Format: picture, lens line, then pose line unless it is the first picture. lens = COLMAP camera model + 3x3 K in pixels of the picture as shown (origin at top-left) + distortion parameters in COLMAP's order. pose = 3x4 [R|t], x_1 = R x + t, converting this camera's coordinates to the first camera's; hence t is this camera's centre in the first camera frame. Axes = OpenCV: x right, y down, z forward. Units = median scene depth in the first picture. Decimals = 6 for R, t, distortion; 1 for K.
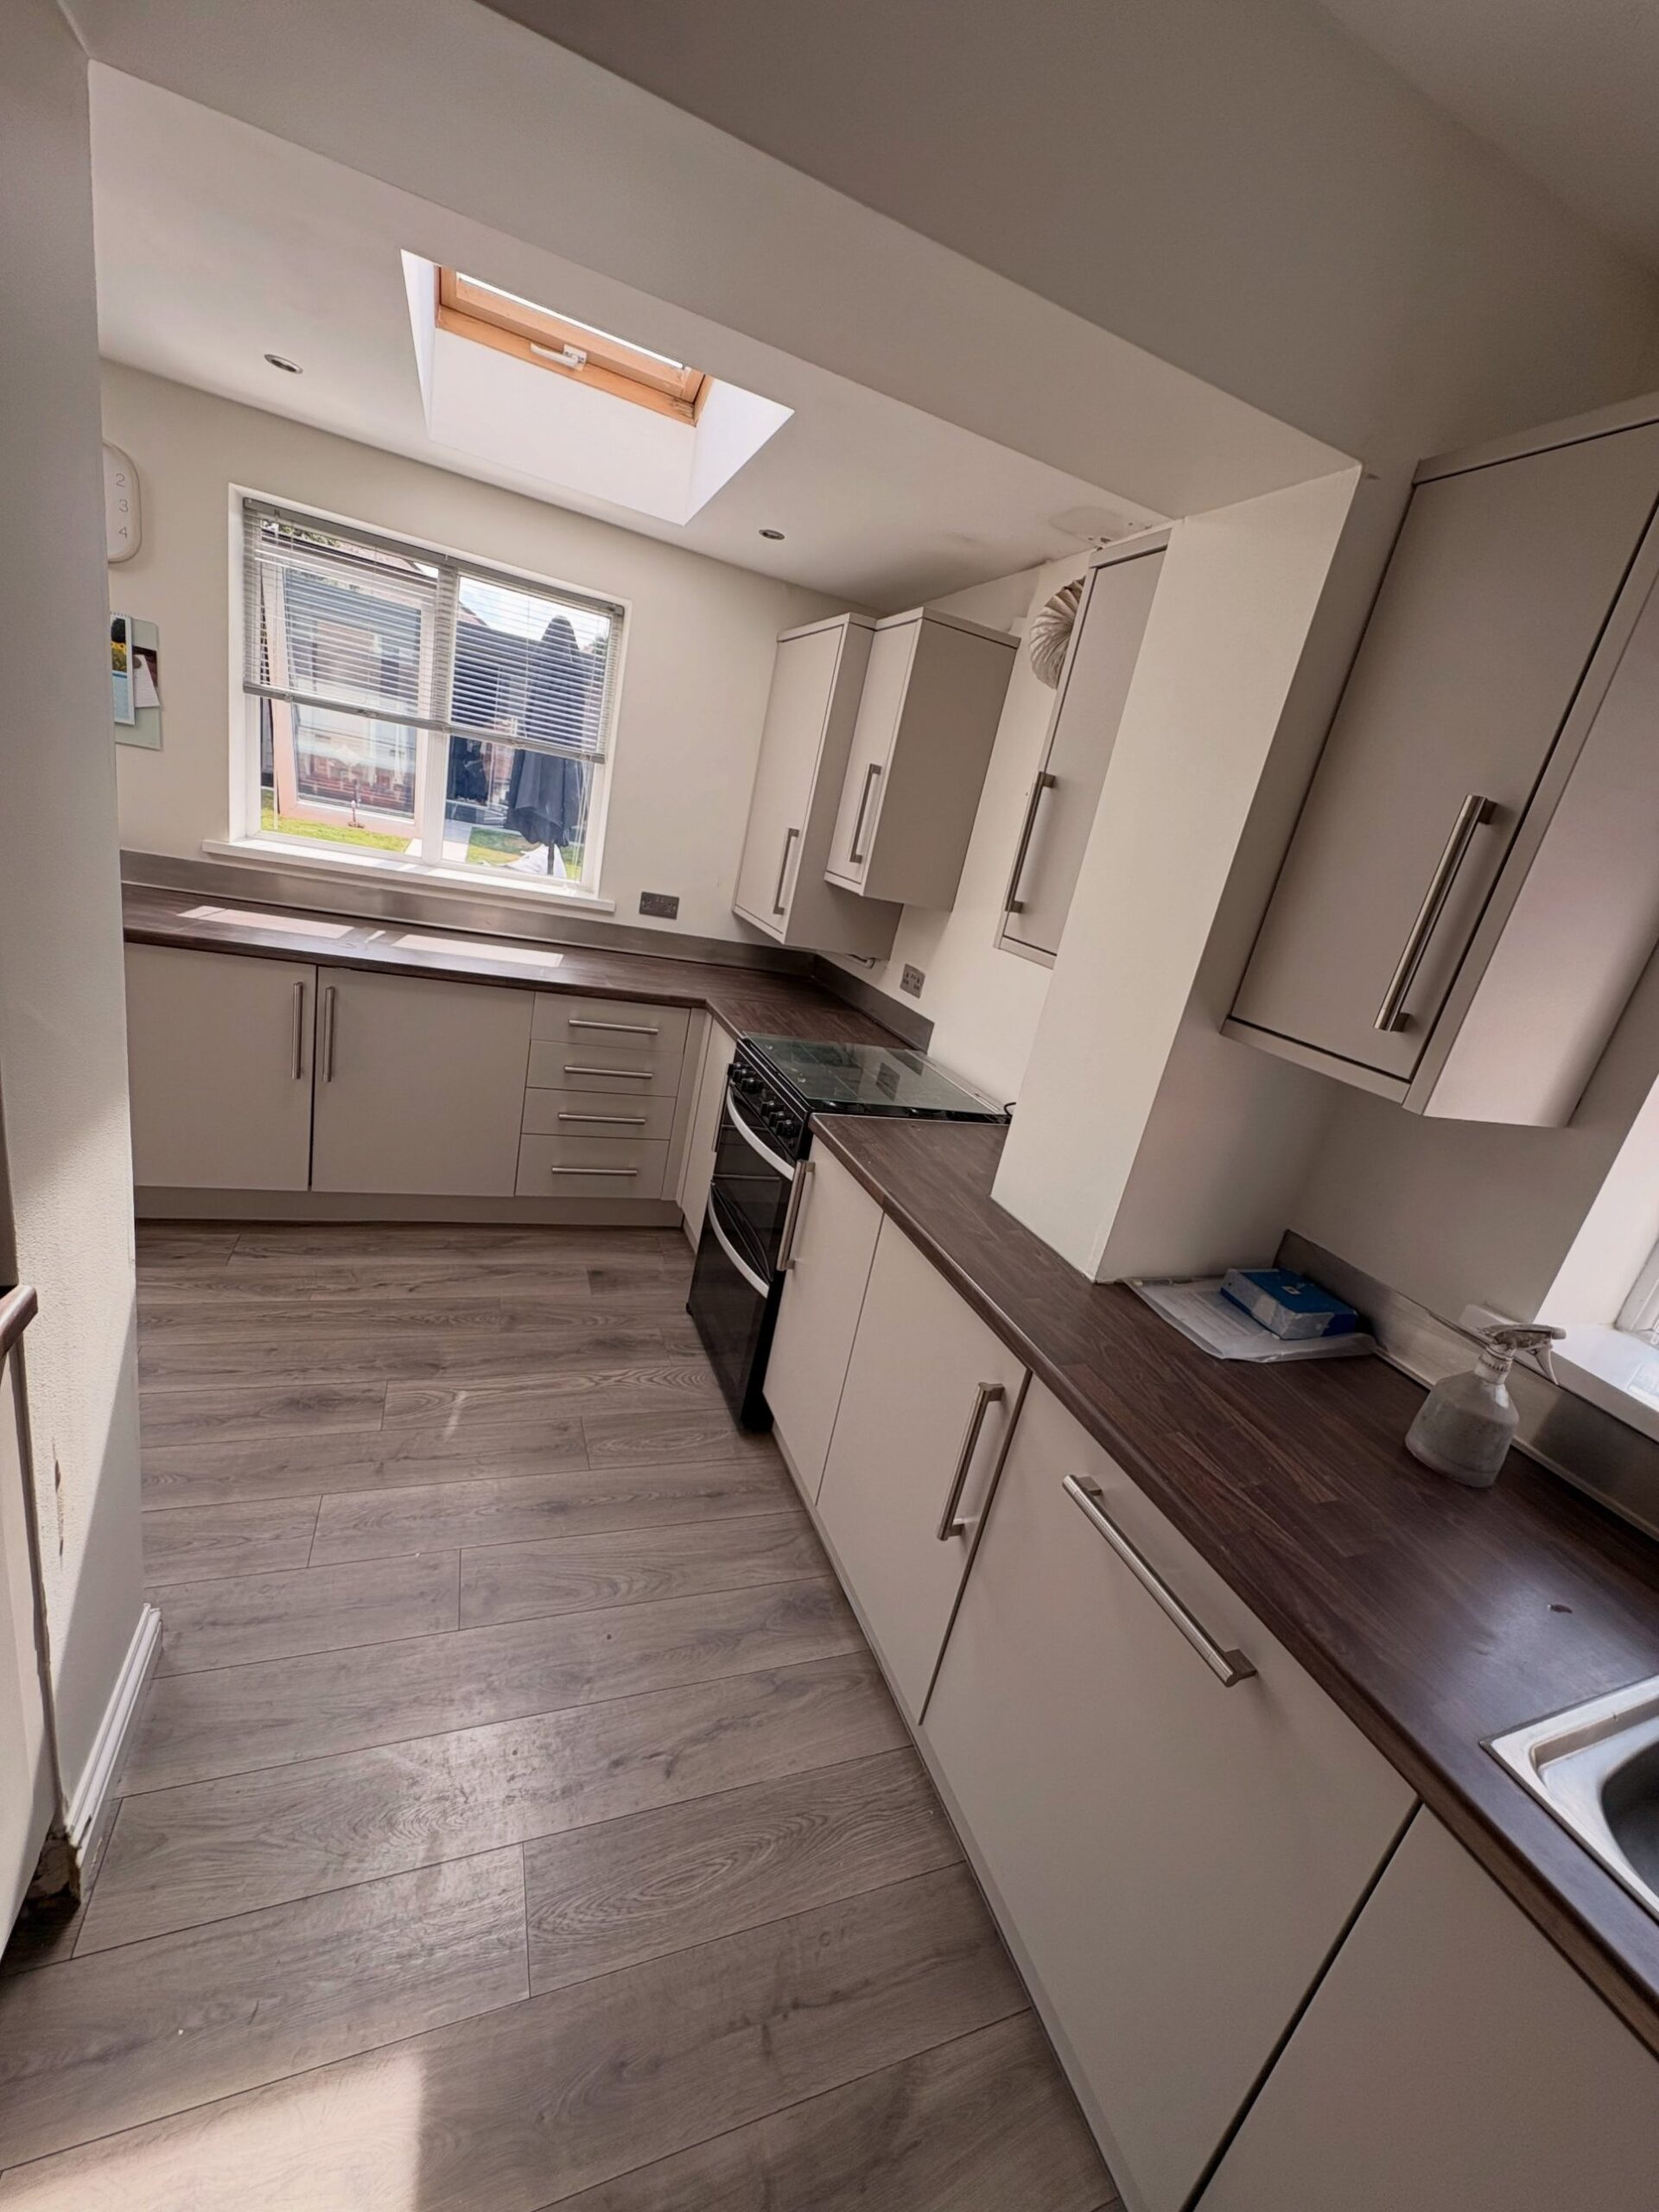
lens RADIAL K [[882.2, 0, 827.3], [0, 882.2, 1102.8], [0, 0, 1]] dist [0.000355, 0.000018]
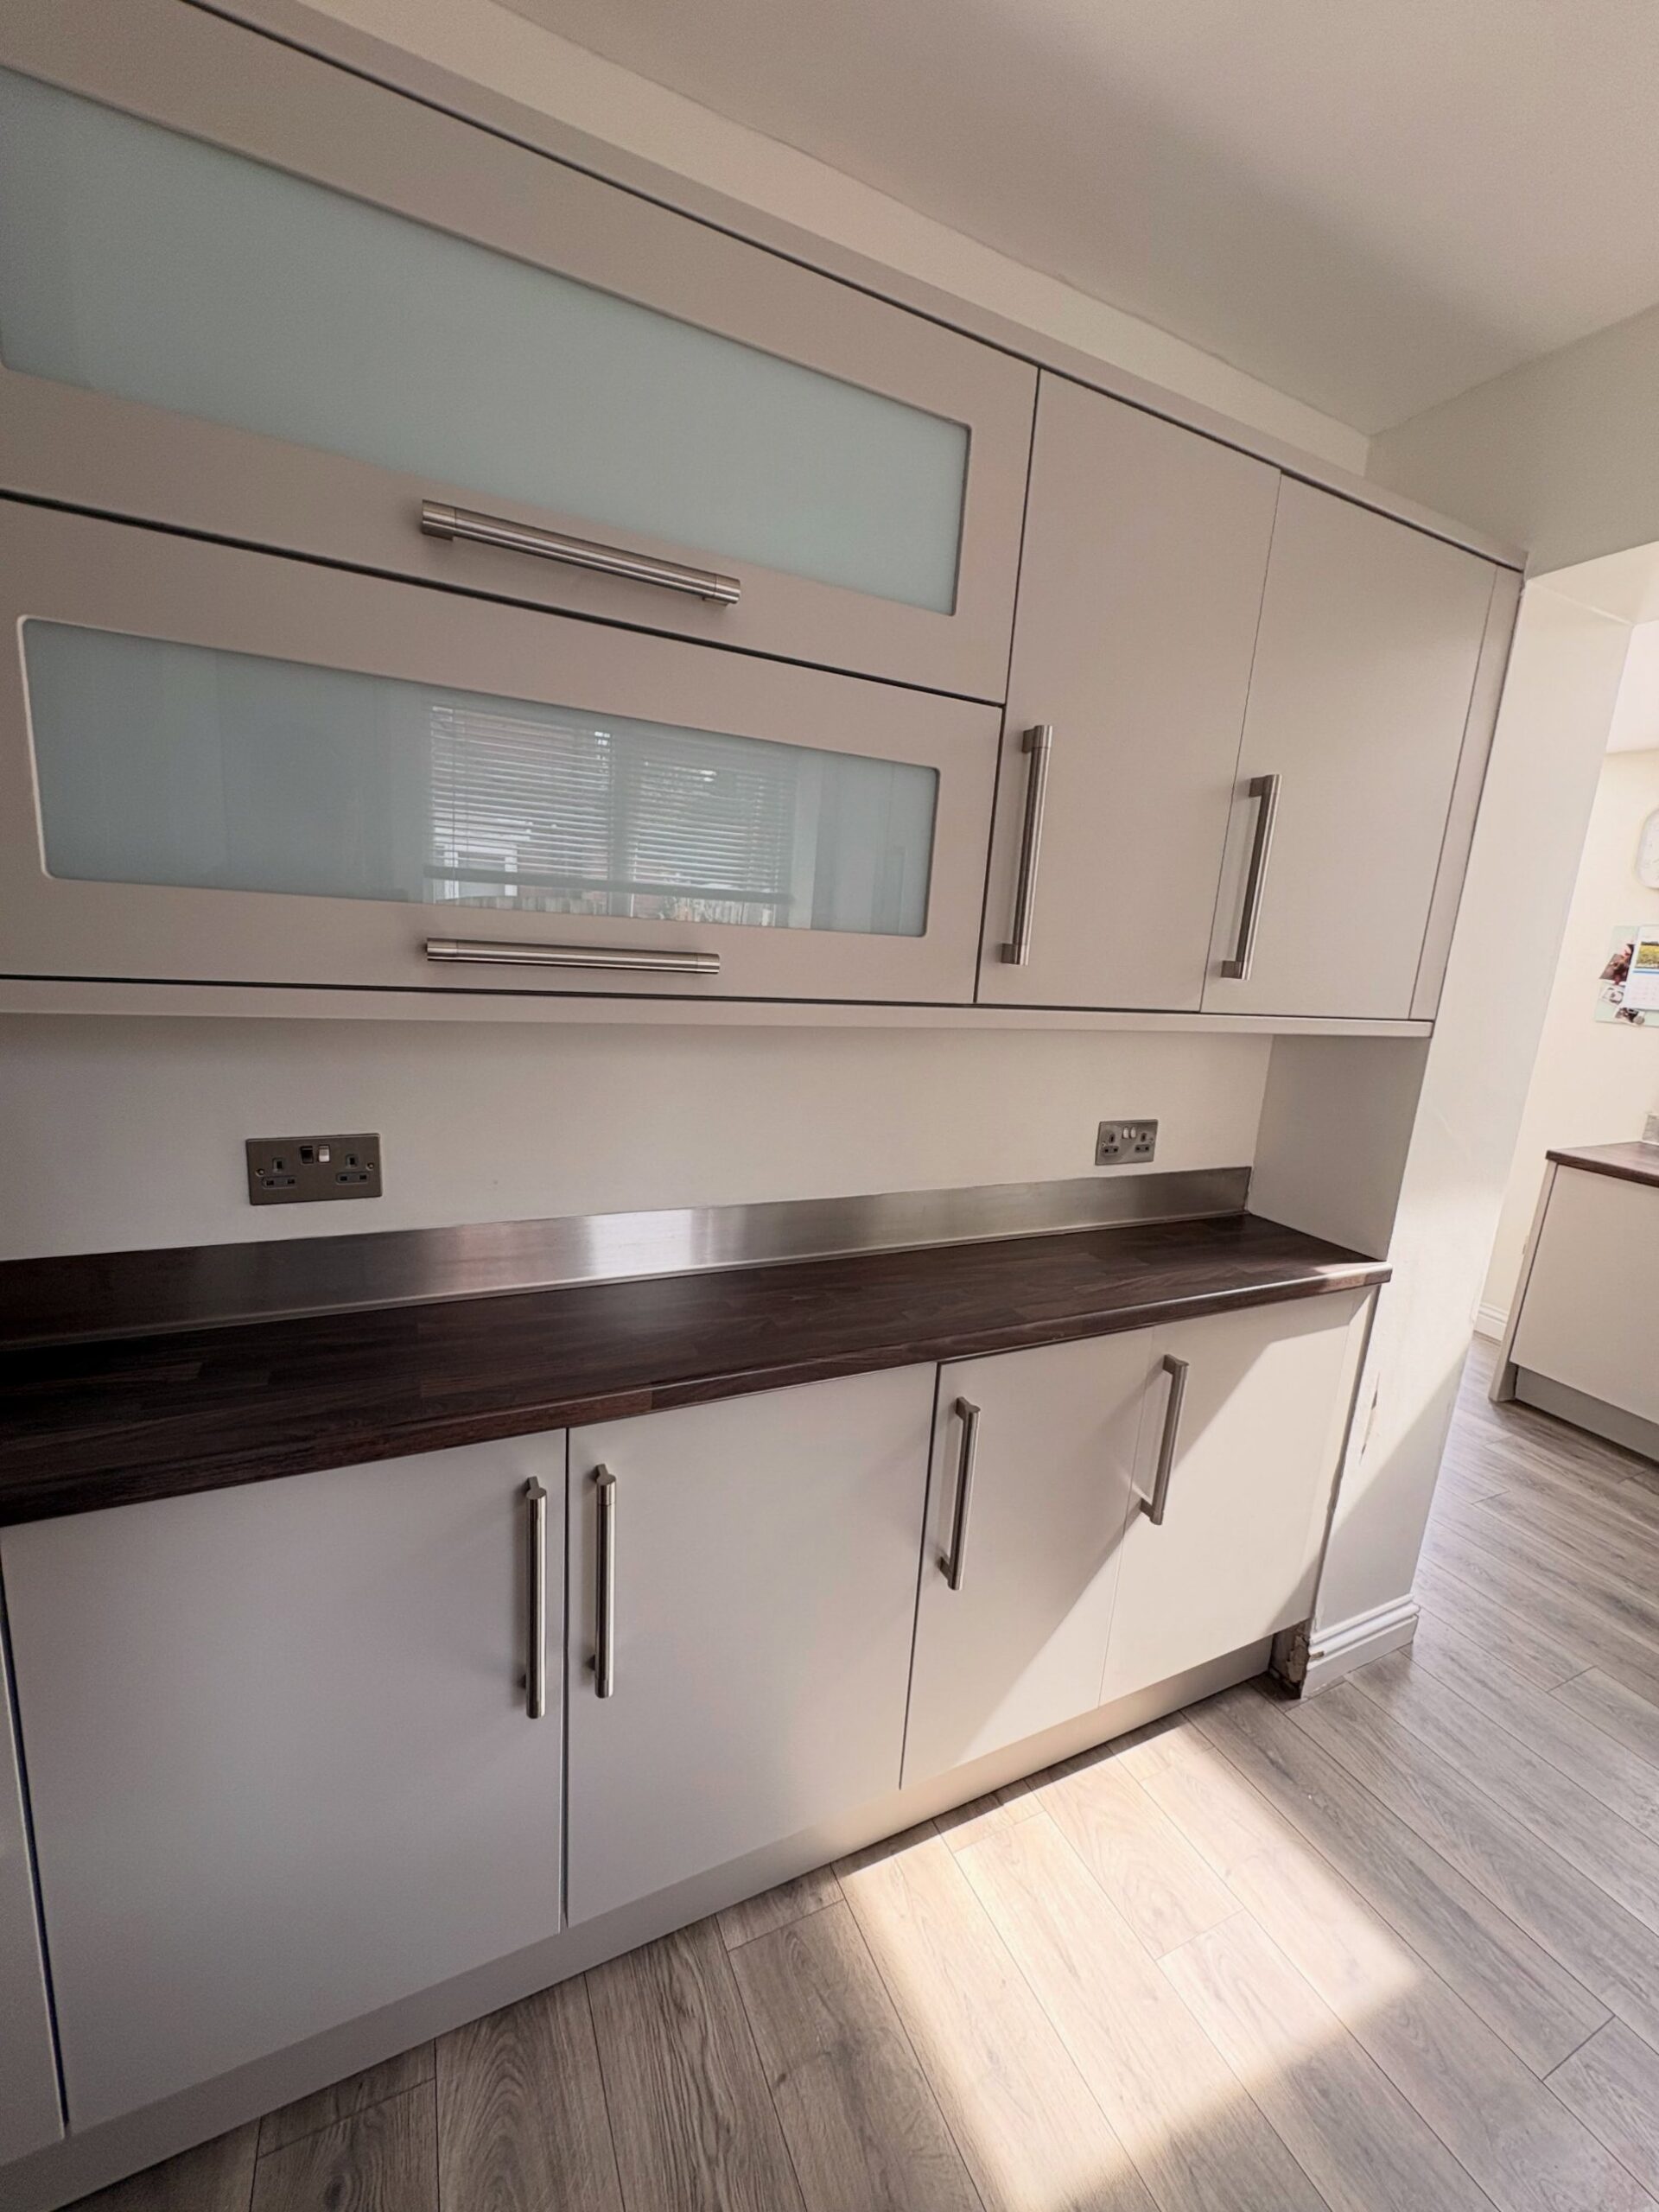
lens RADIAL K [[879.4, 0, 832.9], [0, 879.4, 1103.1], [0, 0, 1]] dist [-0.000544, -0.000132]
pose [[0.089433, -0.006845, -0.995969, 0.311015], [-0.352544, 0.935020, -0.038083, 0.147753], [0.931512, 0.354529, 0.081209, -0.124784]]
